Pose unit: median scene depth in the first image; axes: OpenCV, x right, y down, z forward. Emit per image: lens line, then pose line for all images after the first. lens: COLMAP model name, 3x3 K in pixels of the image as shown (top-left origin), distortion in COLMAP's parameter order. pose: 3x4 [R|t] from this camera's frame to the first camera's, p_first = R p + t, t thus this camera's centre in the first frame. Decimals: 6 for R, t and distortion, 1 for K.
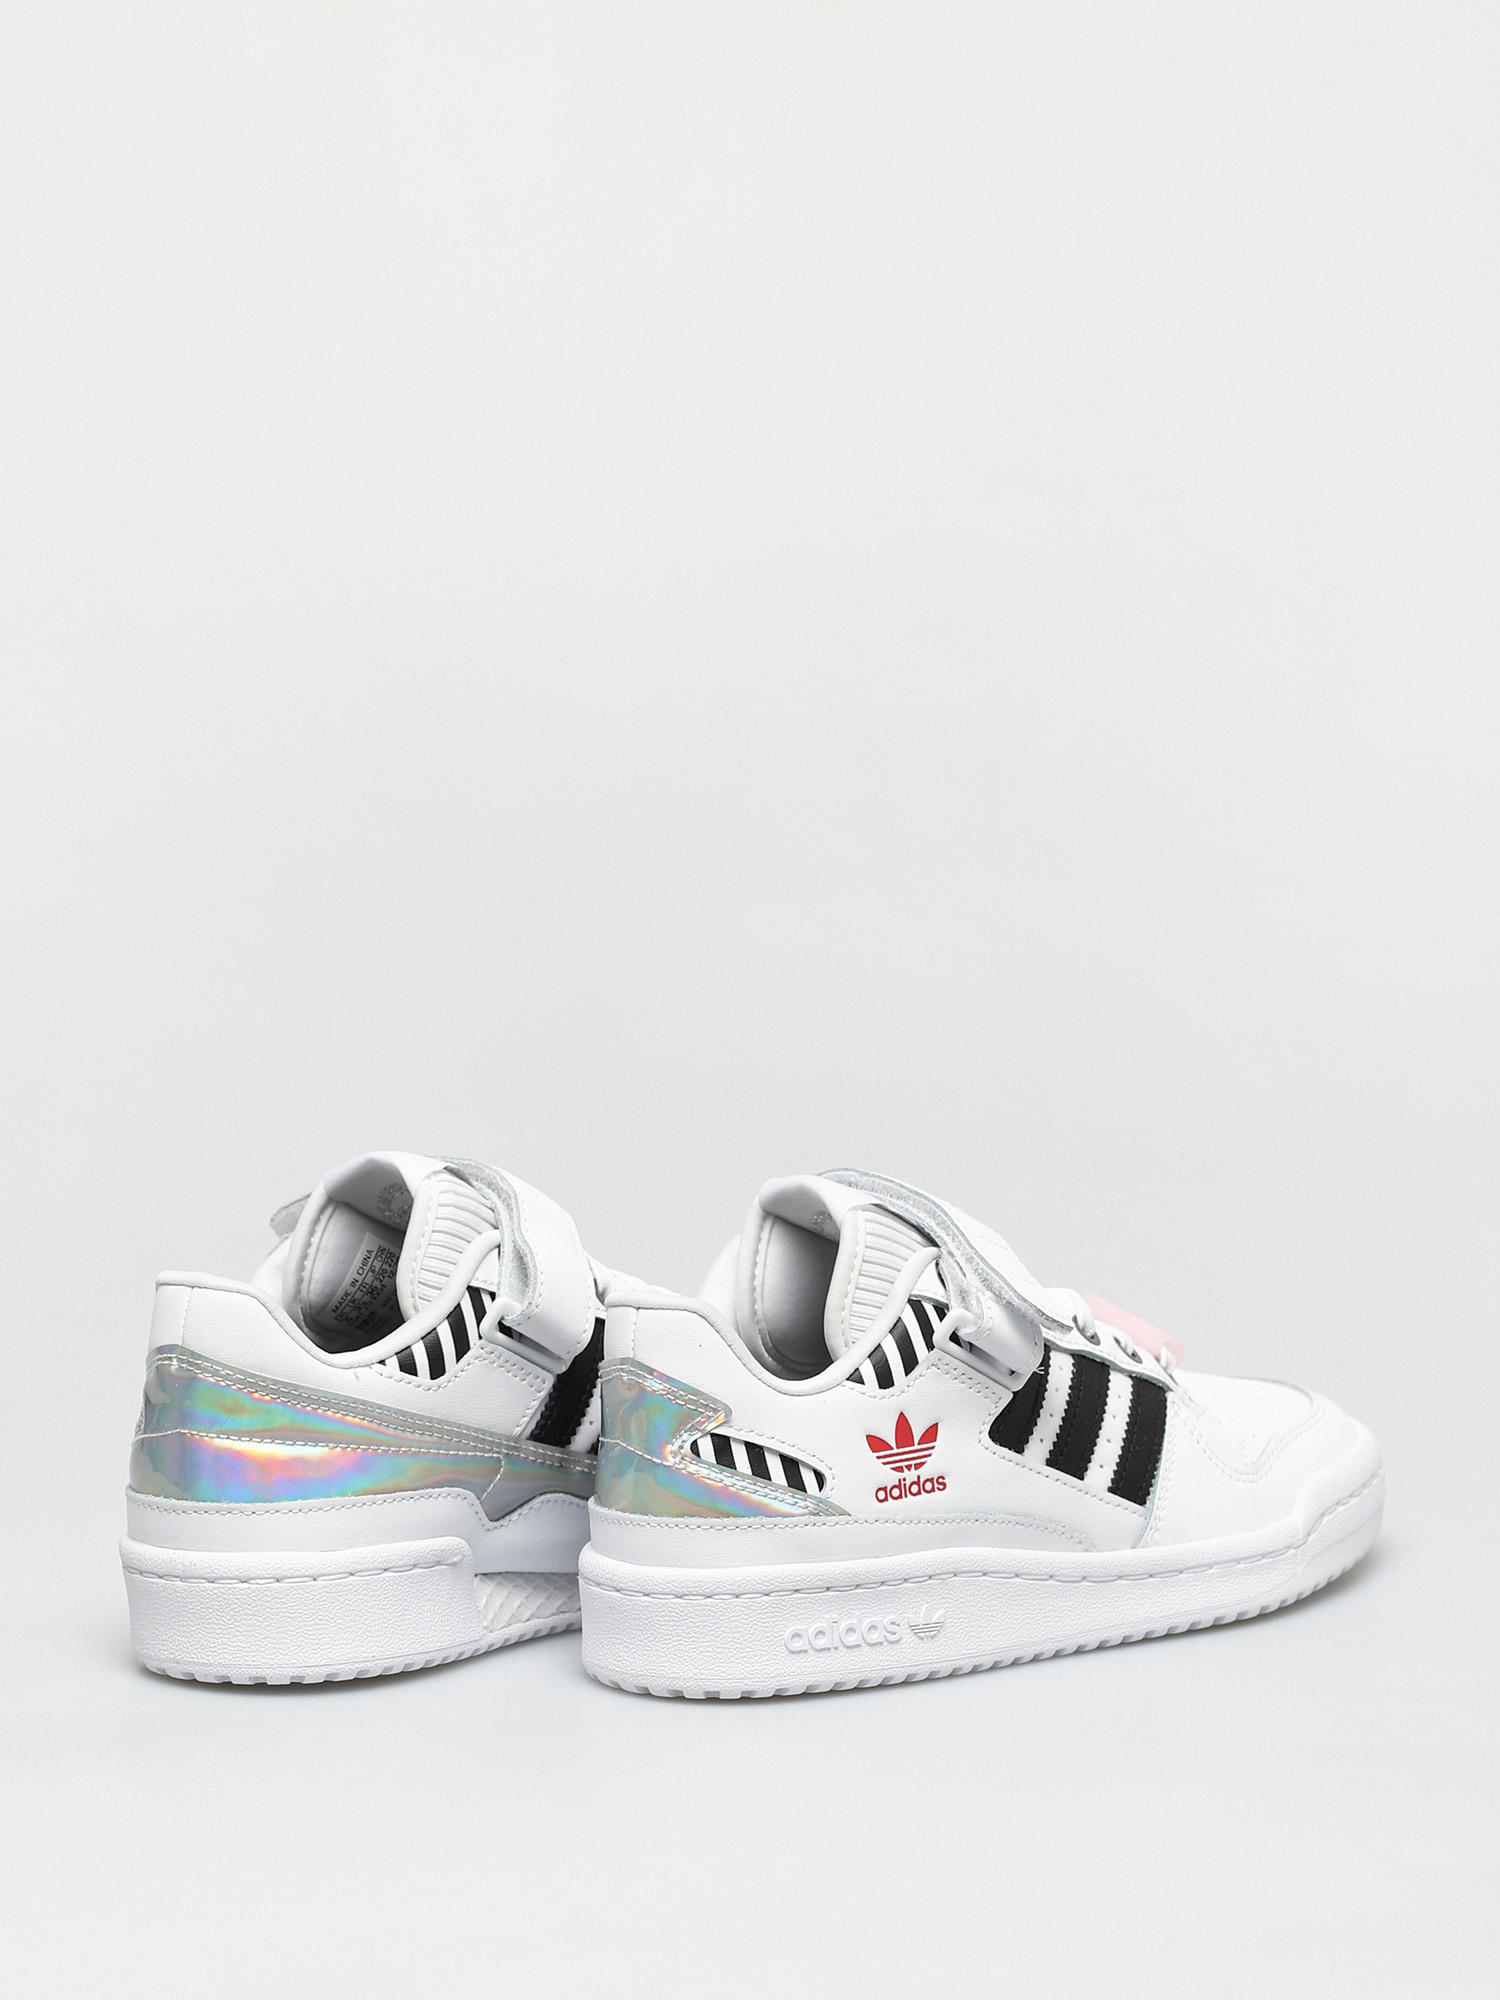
lens RADIAL K [[10854.4, 0, 752.1], [0, 10854.4, 1002.0], [0, 0, 1]] dist [-0.531615, 0.000000]
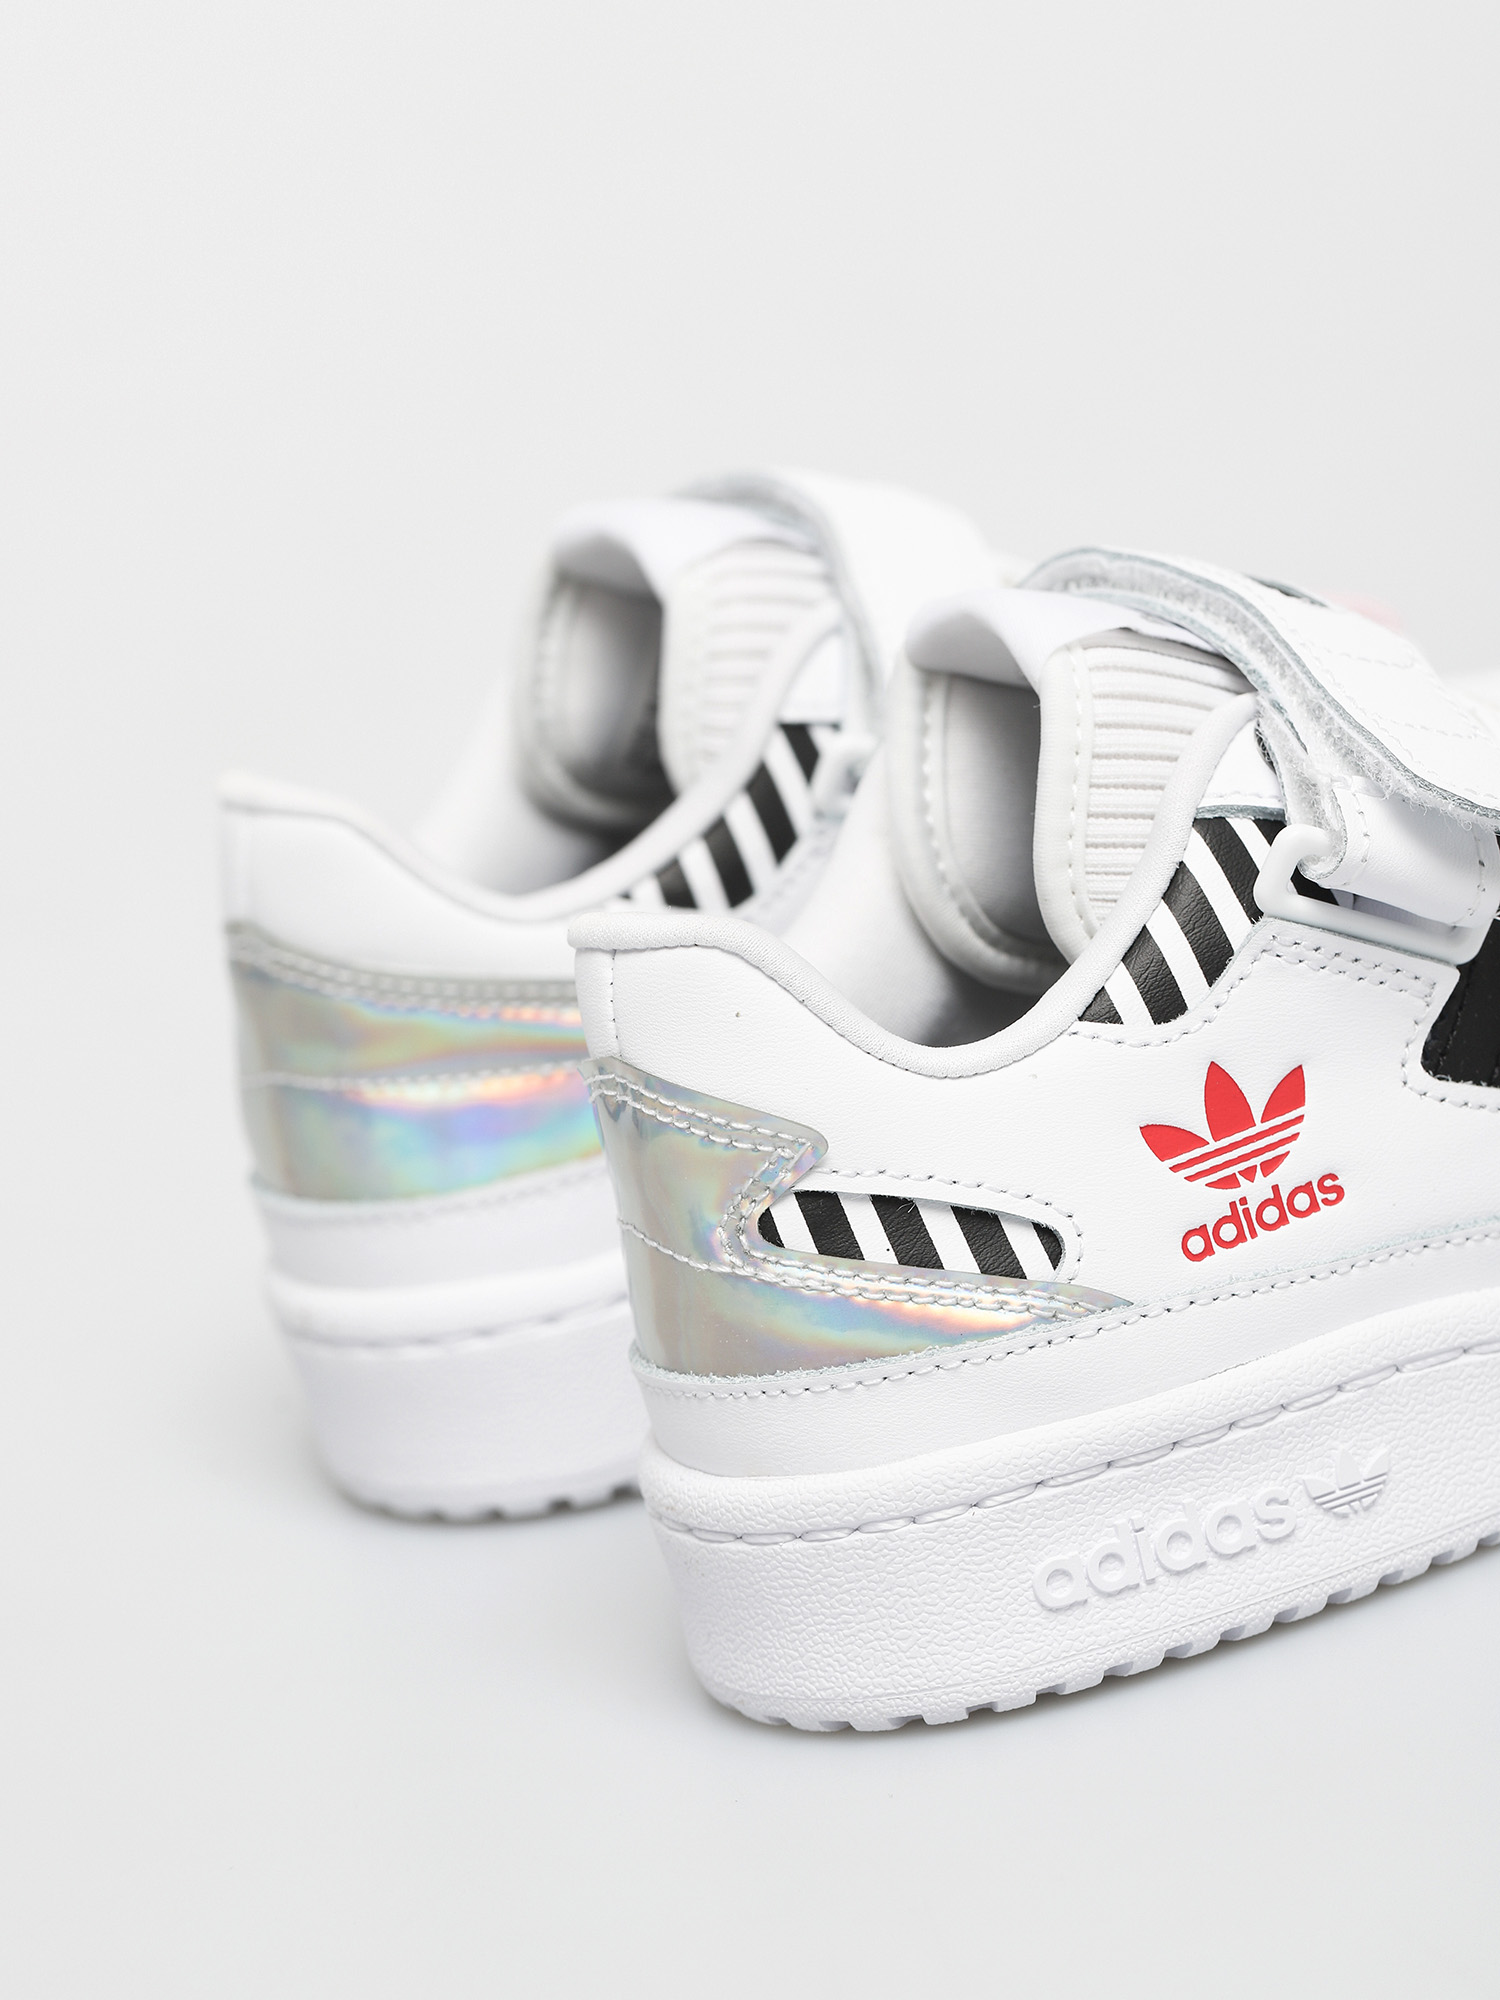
lens RADIAL K [[10854.4, 0, 748.6], [0, 10854.4, 997.2], [0, 0, 1]] dist [-0.531615, 0.000000]
pose [[0.961696, -0.162035, -0.221099, 0.099586], [0.187894, 0.976951, 0.101300, -0.016910], [0.199589, -0.138963, 0.969976, 0.534999]]
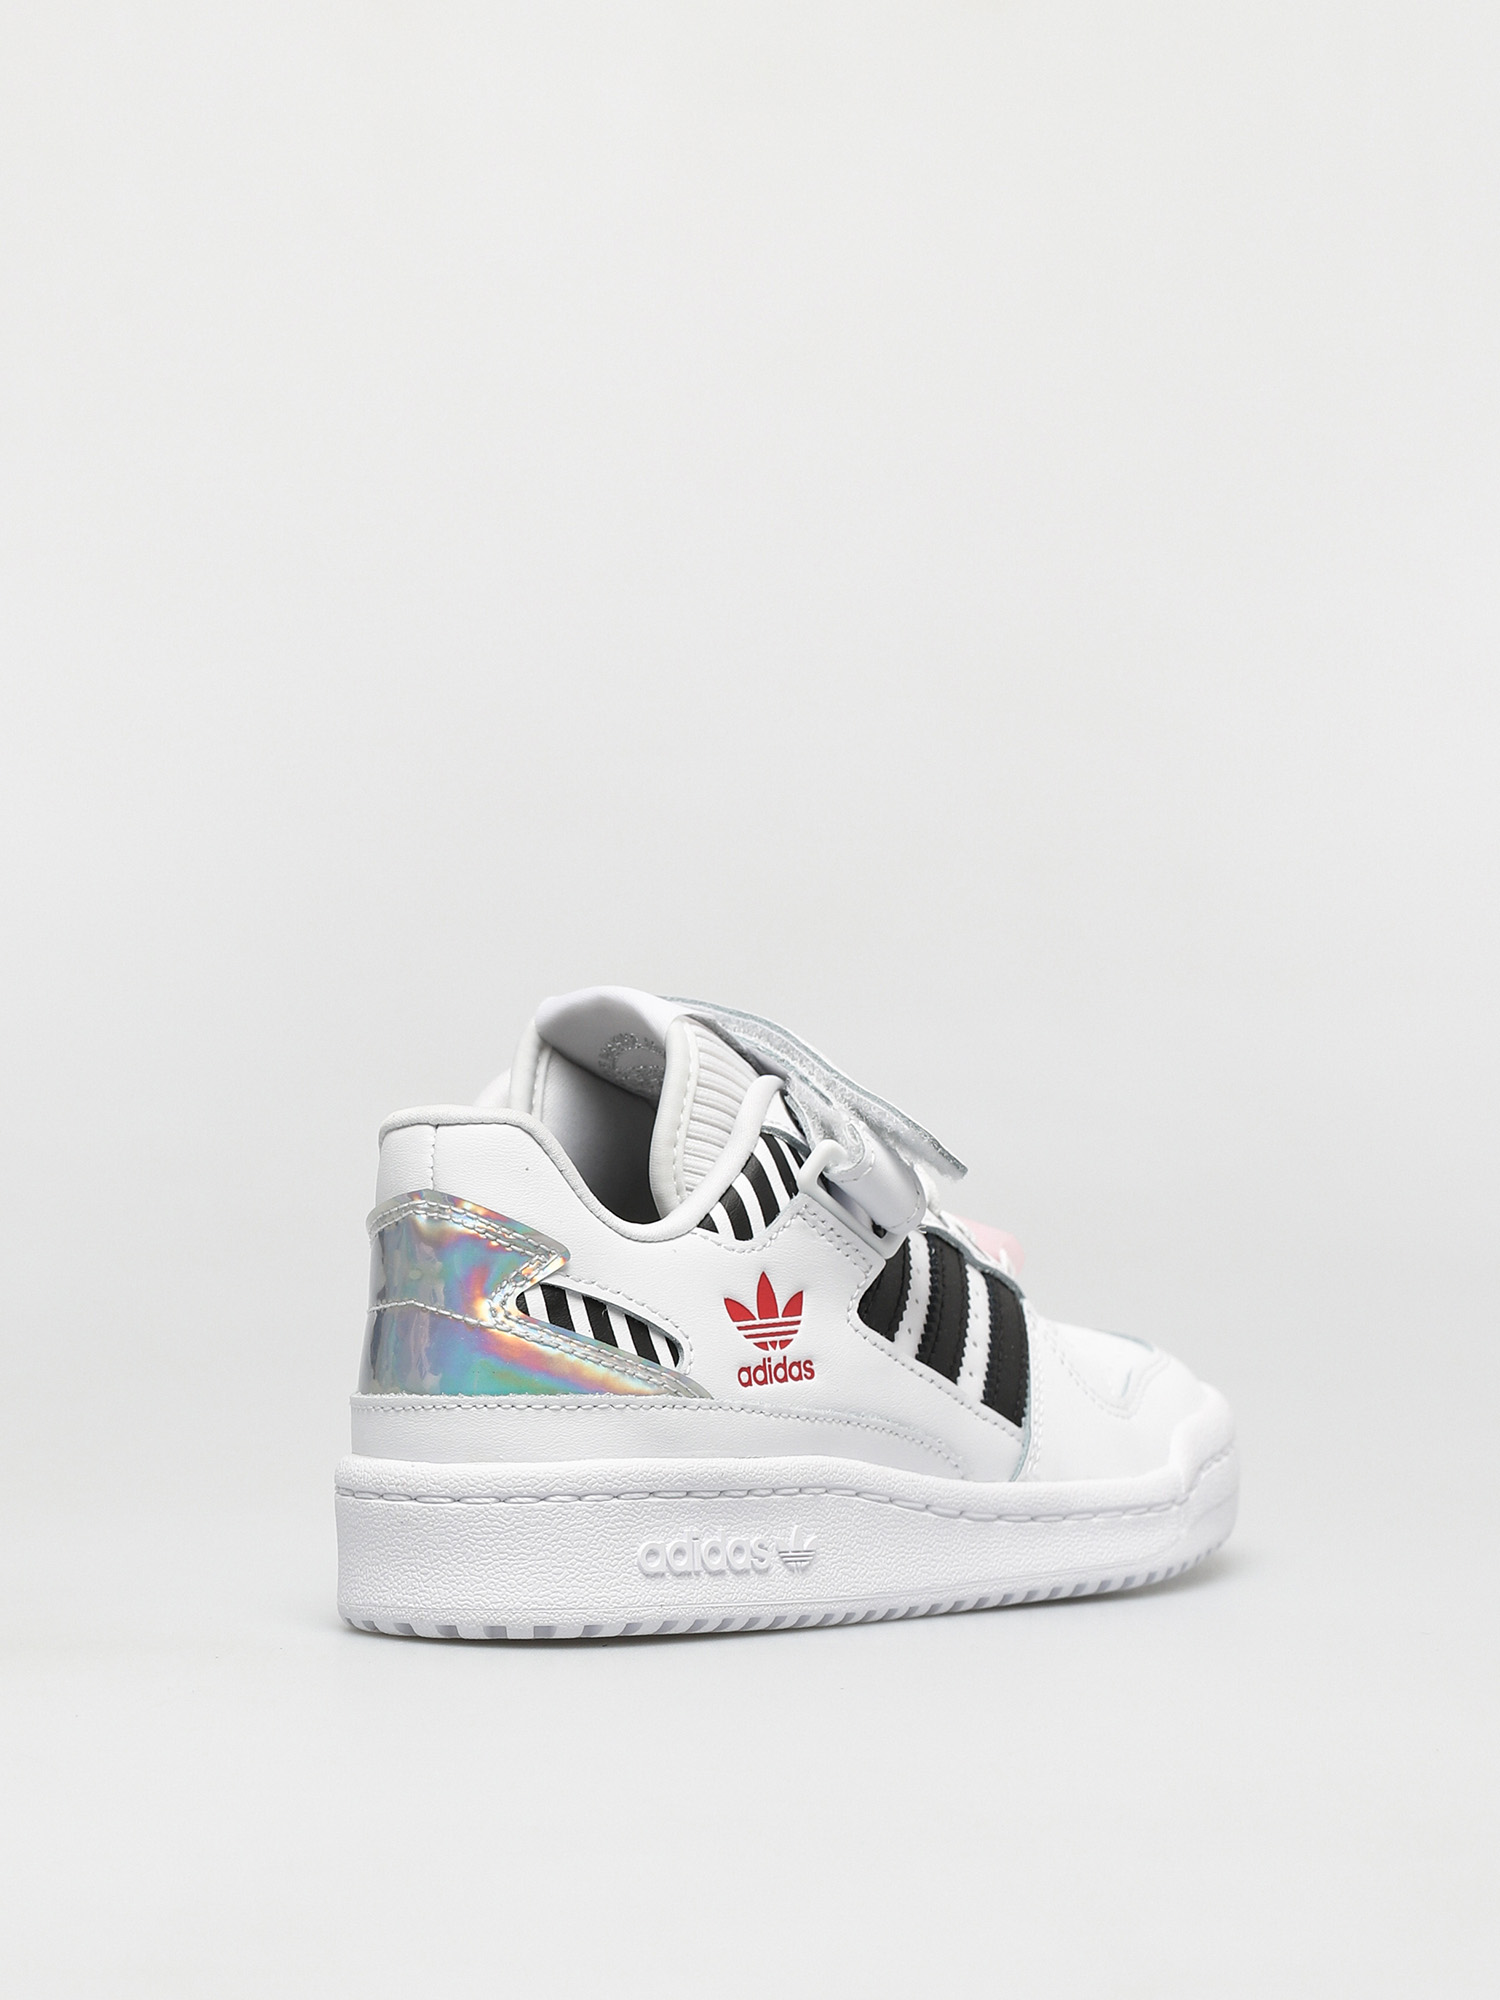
lens RADIAL K [[10854.4, 0, 749.9], [0, 10854.4, 999.6], [0, 0, 1]] dist [-0.531615, 0.000000]
pose [[0.977598, 0.005945, 0.210397, -0.147894], [0.019257, 0.992882, -0.117532, 0.108443], [-0.209598, 0.118950, 0.970525, 0.255681]]
